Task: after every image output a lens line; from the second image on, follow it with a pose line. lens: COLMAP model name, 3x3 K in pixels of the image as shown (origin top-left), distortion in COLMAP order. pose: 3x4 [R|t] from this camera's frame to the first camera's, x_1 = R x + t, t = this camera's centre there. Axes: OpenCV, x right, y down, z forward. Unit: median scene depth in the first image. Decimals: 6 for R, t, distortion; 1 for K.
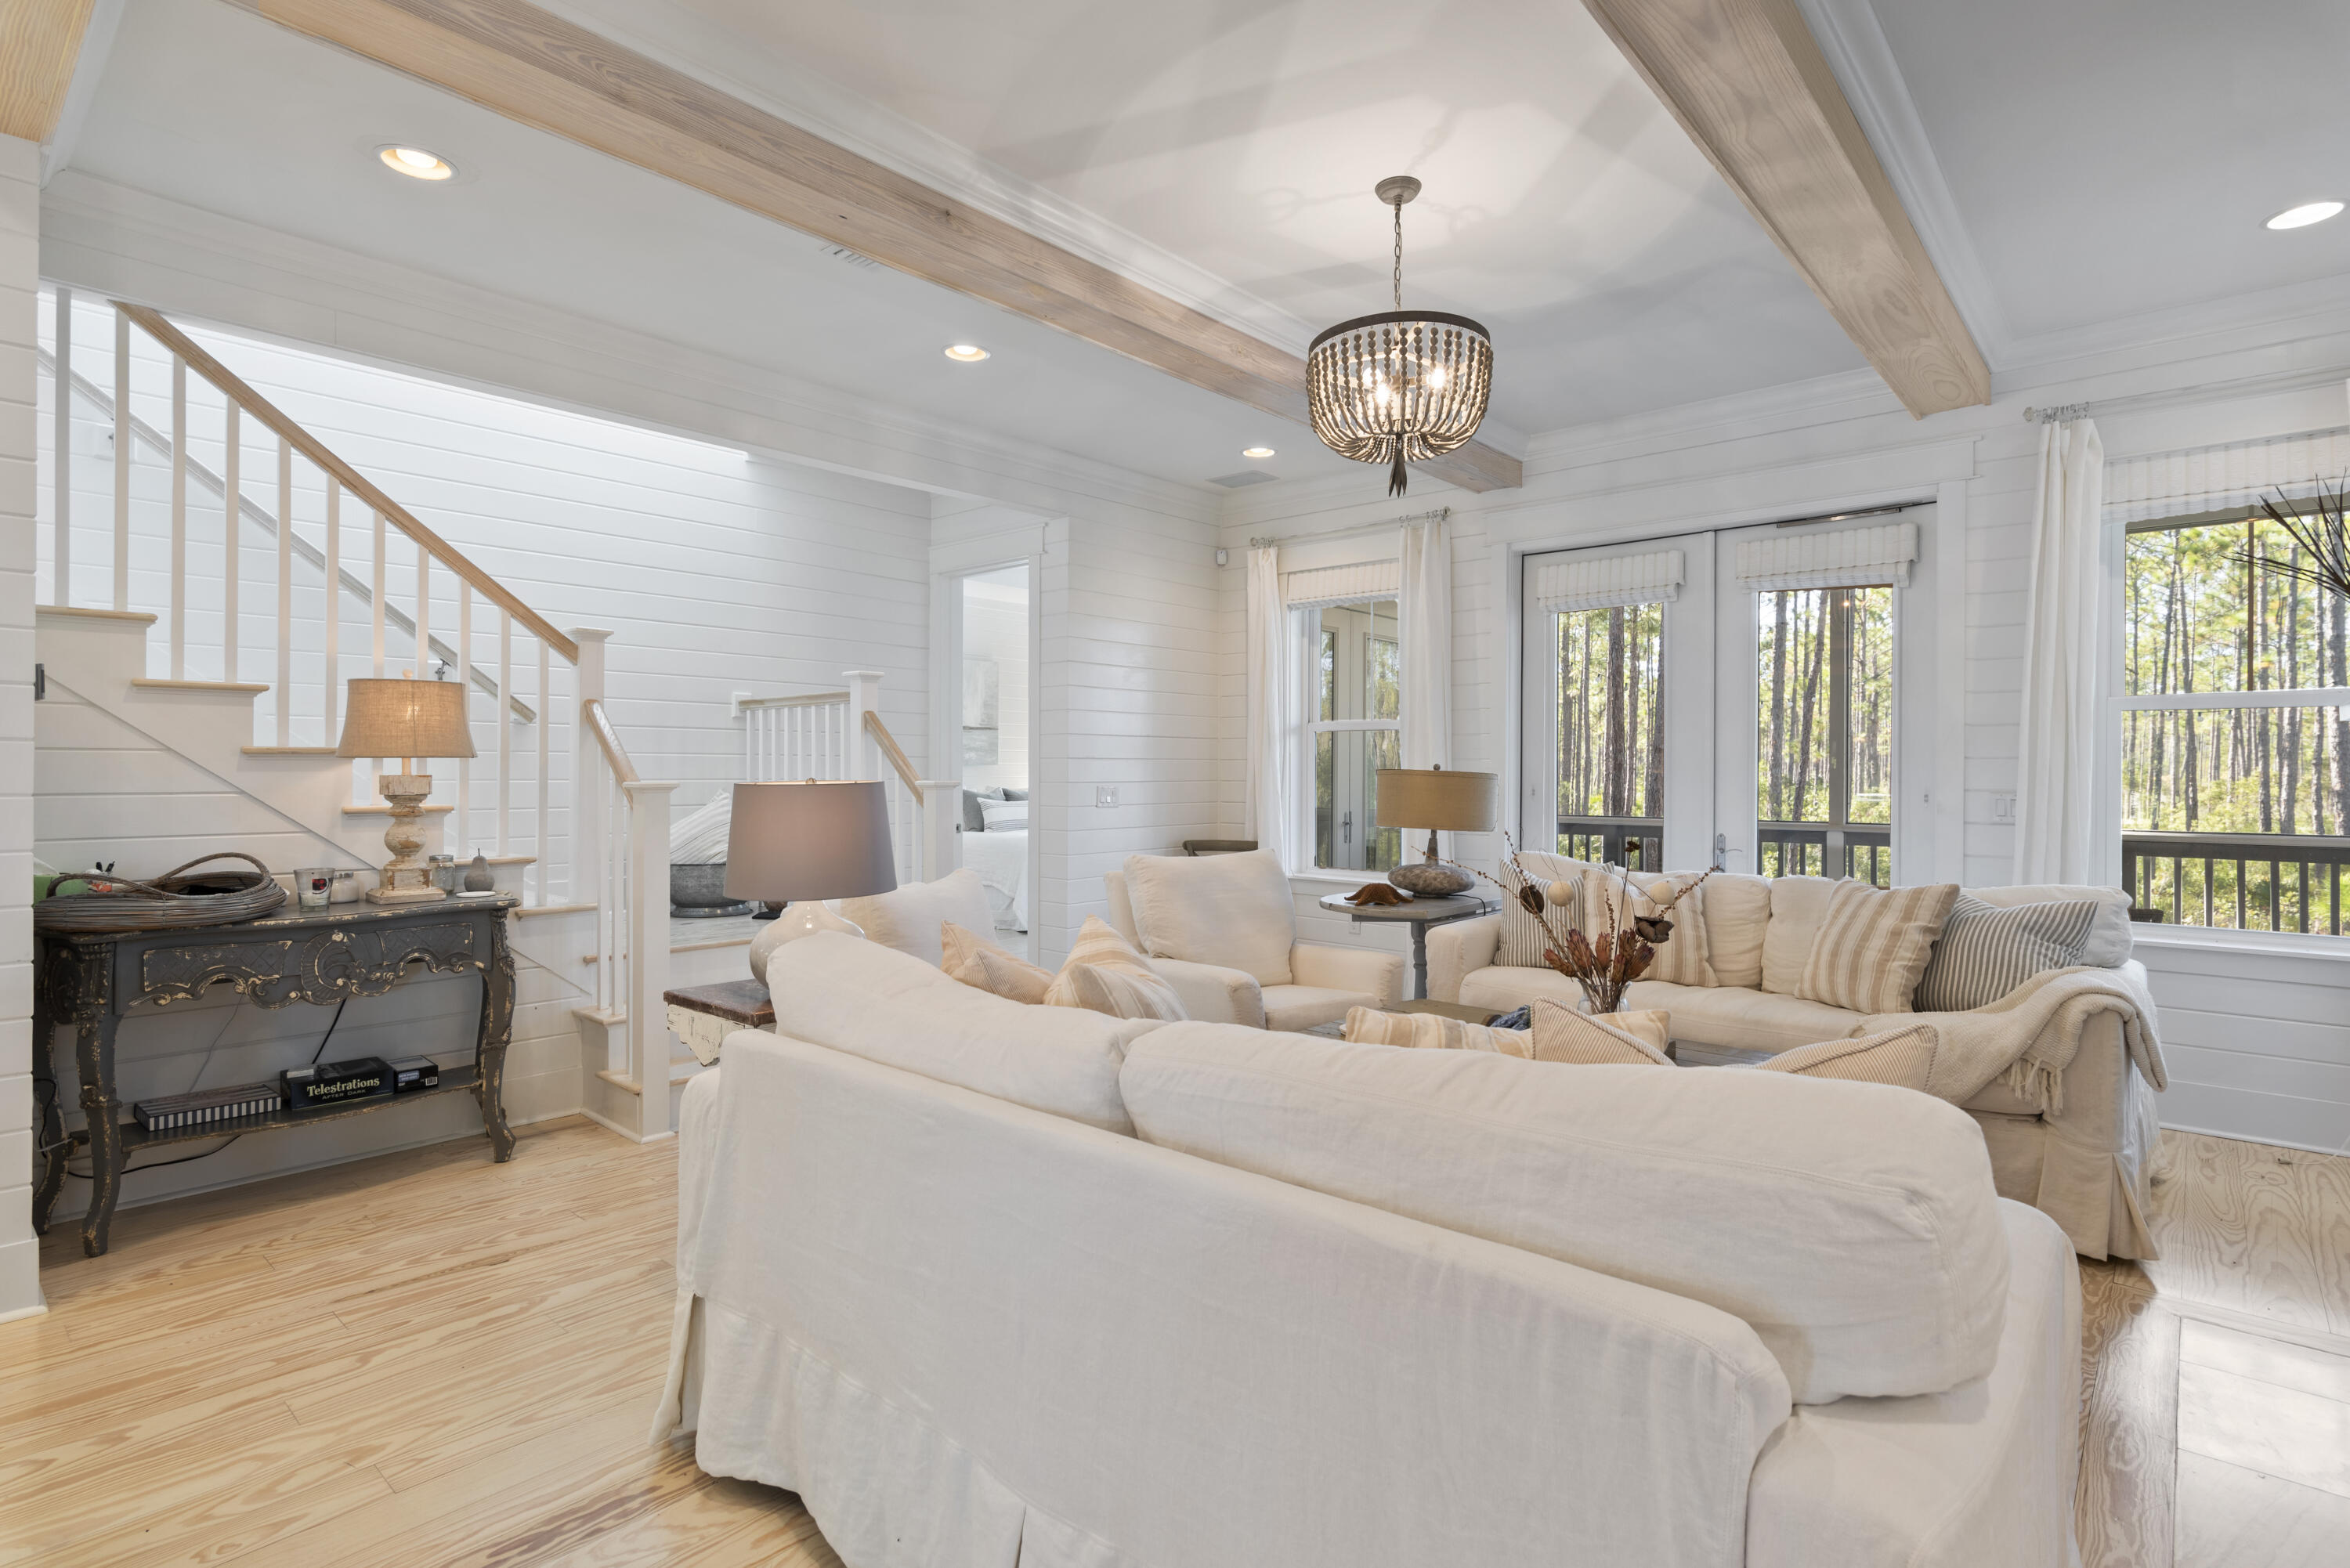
lens RADIAL K [[1151.9, 0, 1163.7], [0, 1151.9, 766.0], [0, 0, 1]] dist [-0.002982, -0.000205]
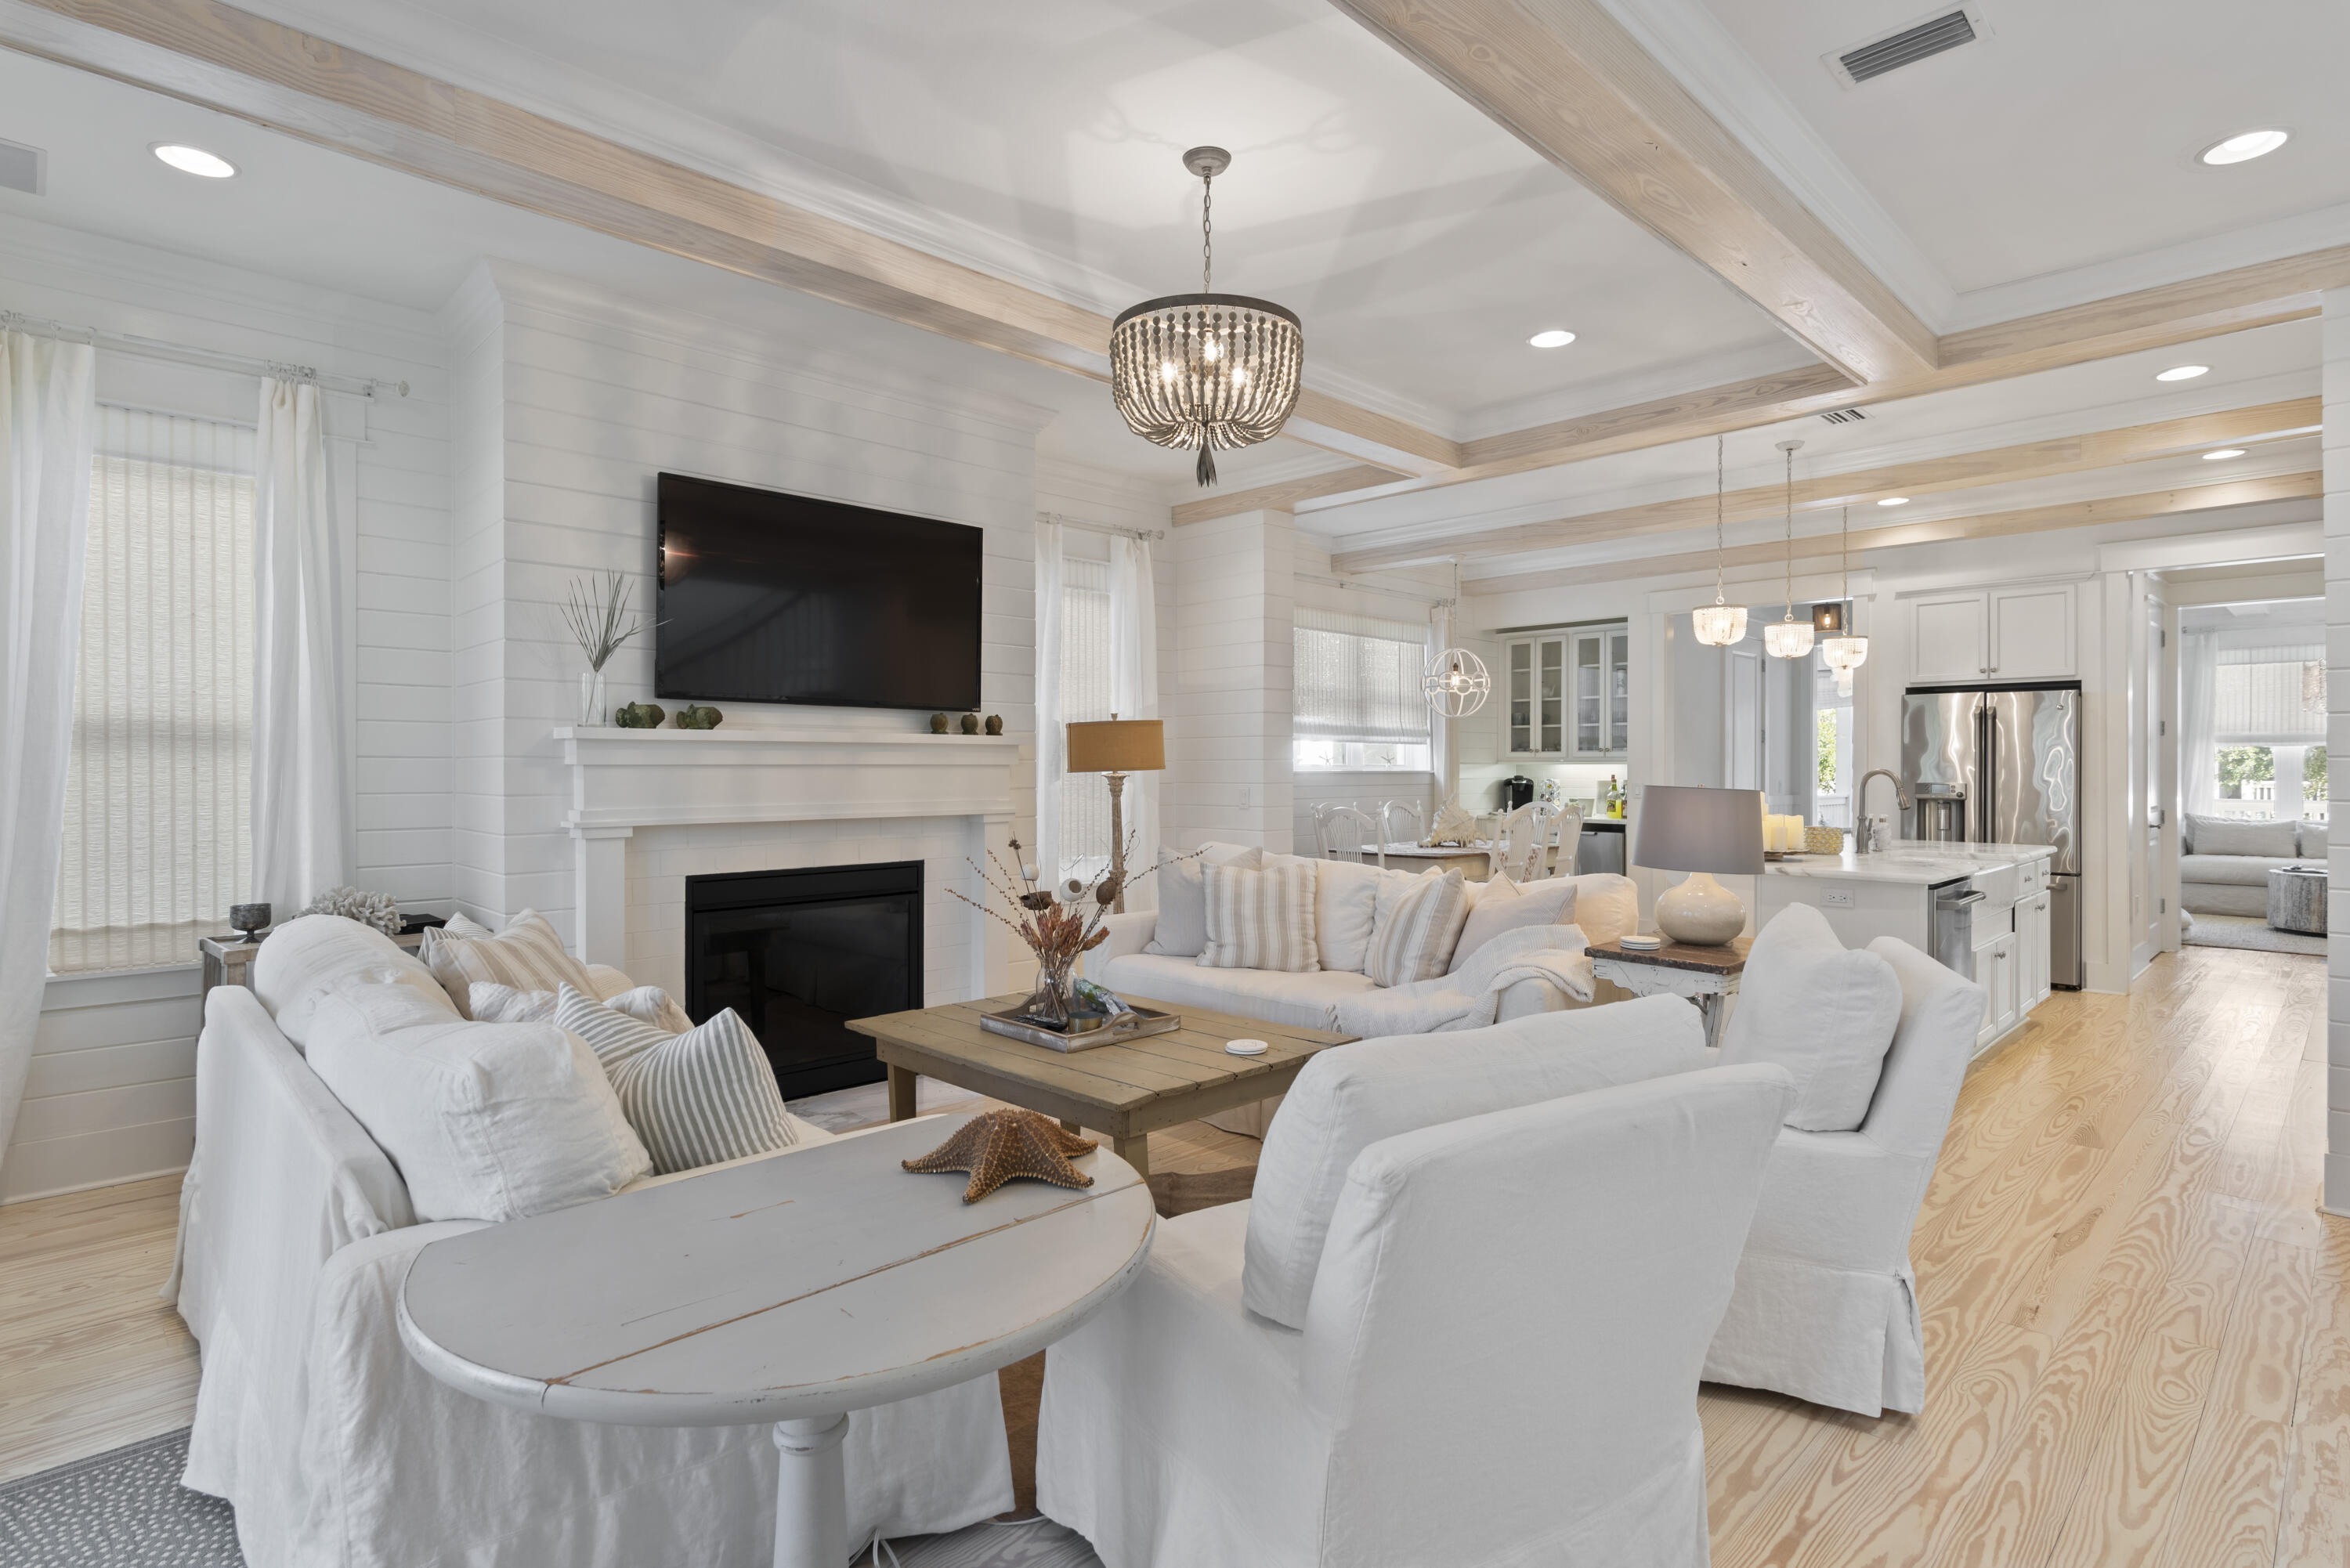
lens RADIAL K [[1187.2, 0, 1176.7], [0, 1187.2, 782.0], [0, 0, 1]] dist [0.002276, 0.000379]
pose [[-0.998330, -0.004044, 0.057623, 0.170699], [-0.003517, 0.999951, 0.009231, -0.002653], [-0.057657, 0.009013, -0.998296, 1.973688]]
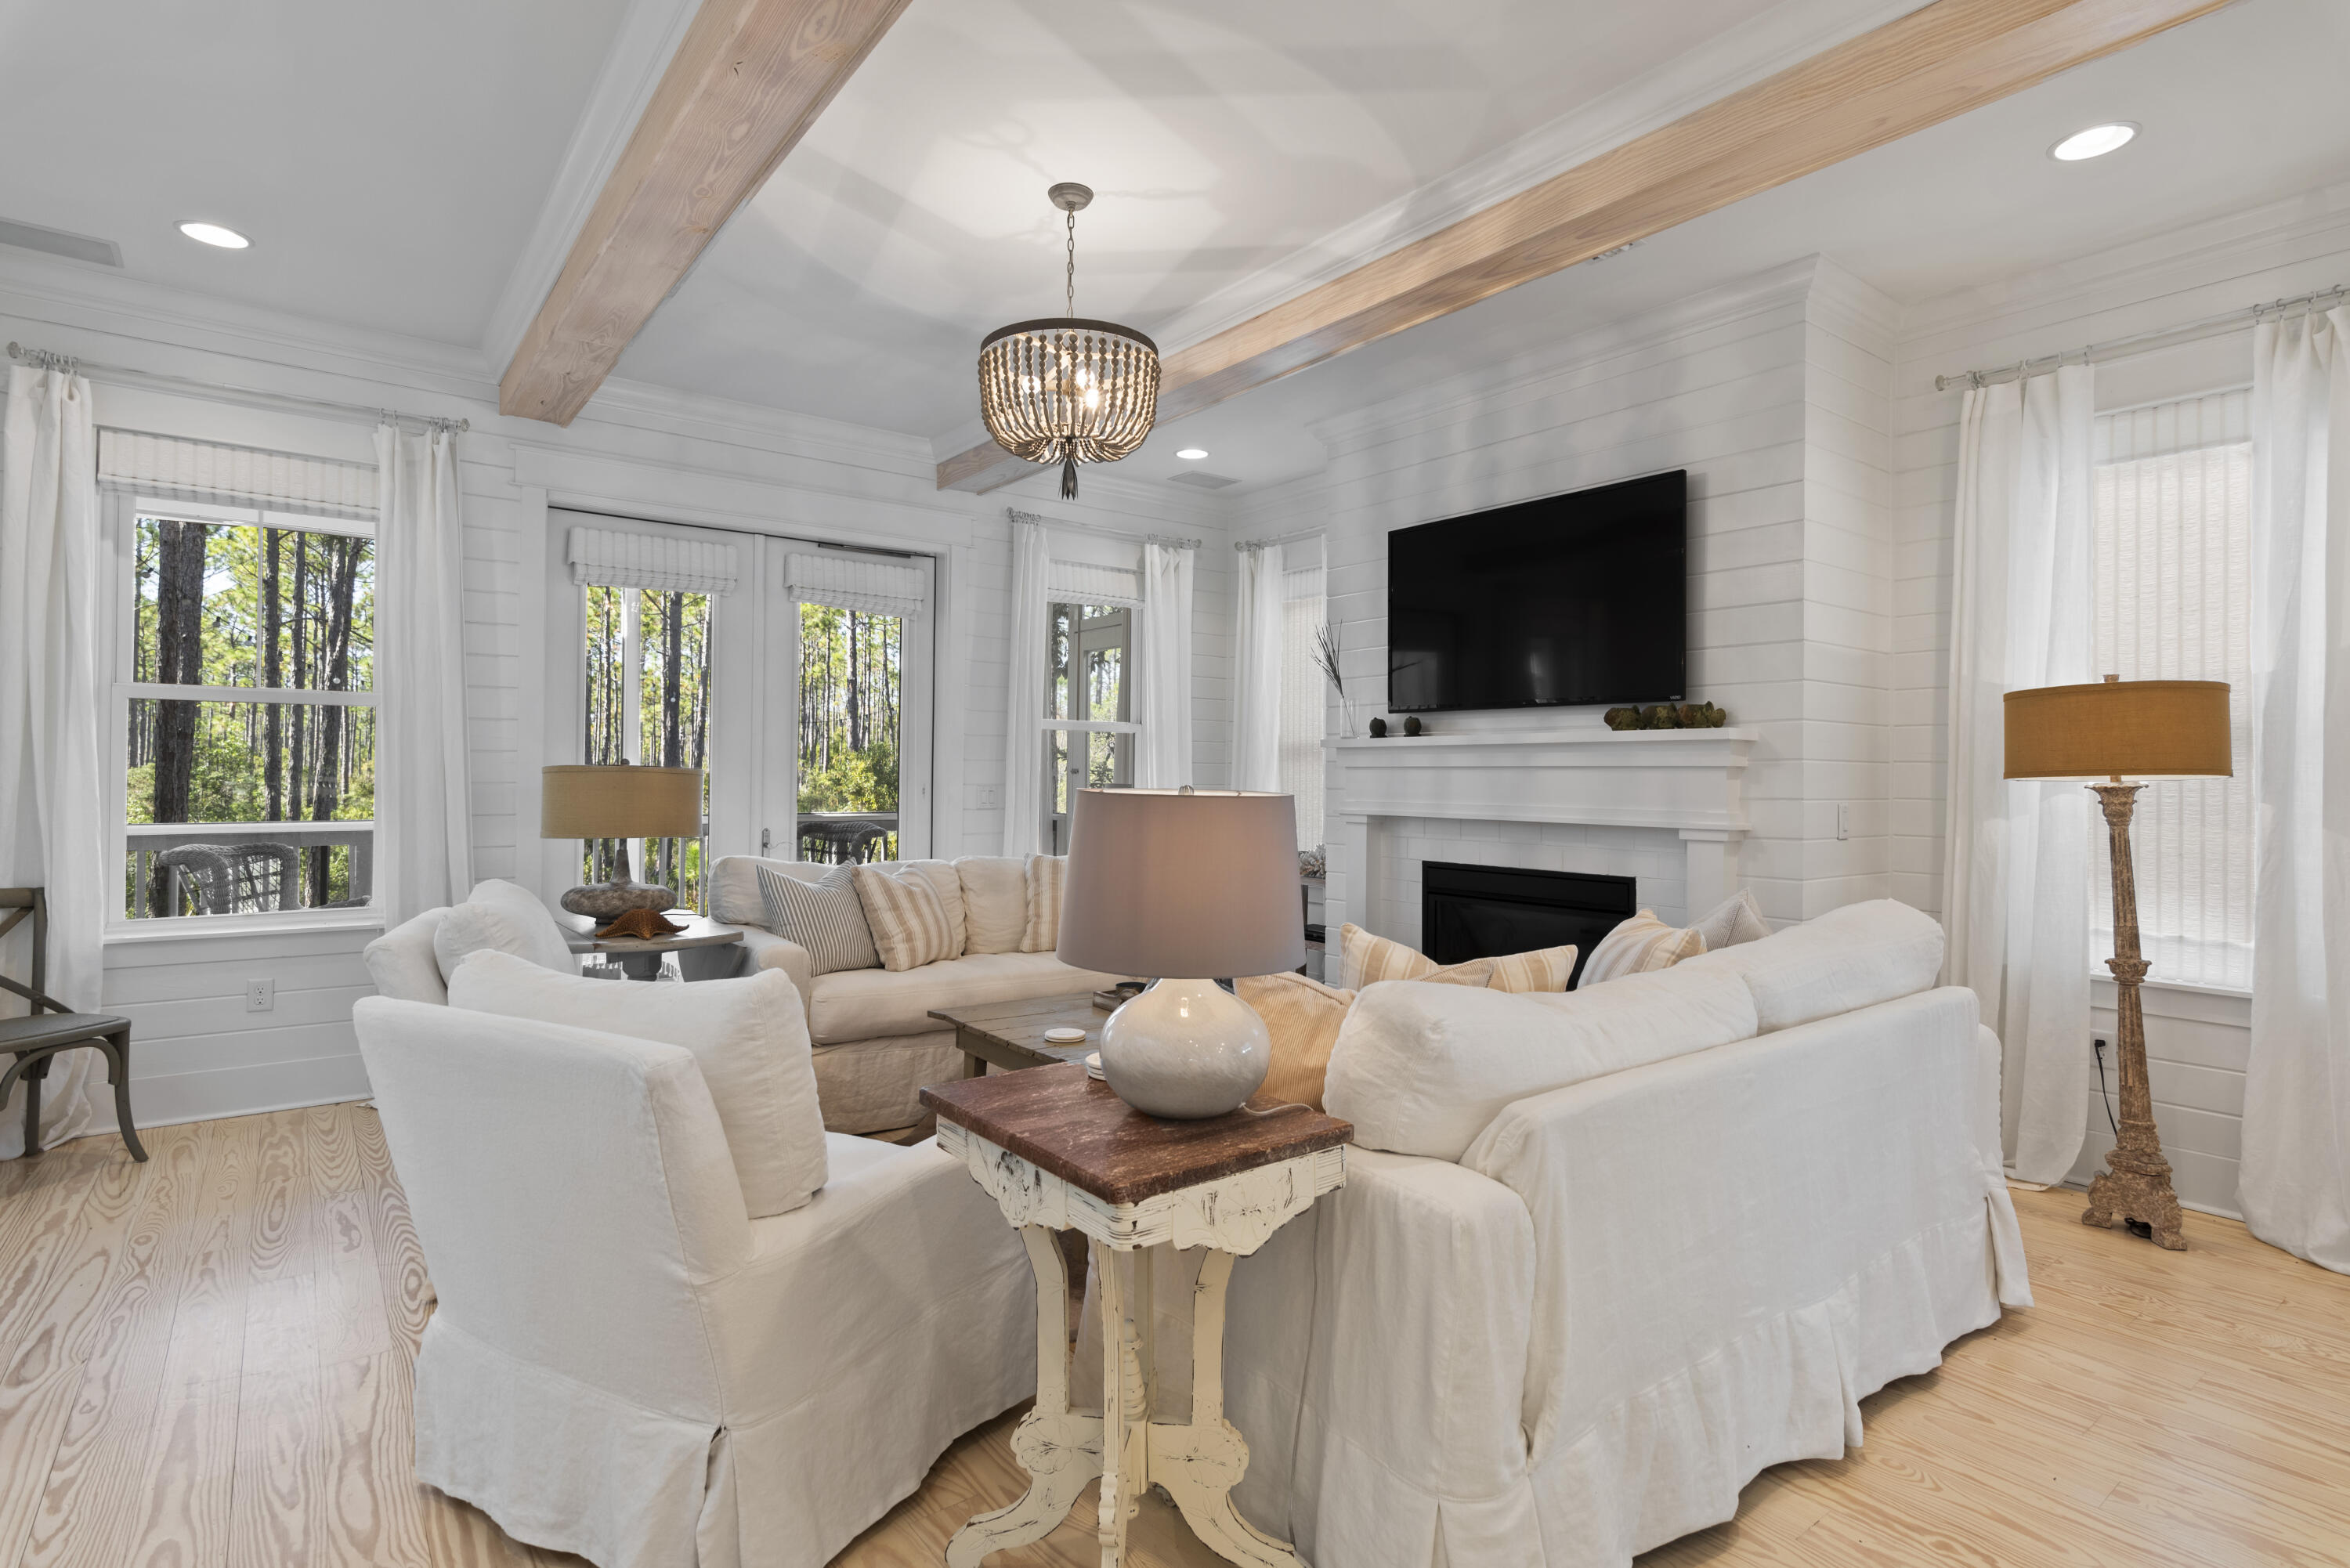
lens RADIAL K [[1179.3, 0, 1191.0], [0, 1179.3, 776.4], [0, 0, 1]] dist [0.001859, 0.001243]
pose [[0.181099, -0.001493, 0.983464, -0.795226], [-0.012970, 0.999908, 0.003906, 0.003132], [-0.983379, -0.013463, 0.181063, 0.702069]]
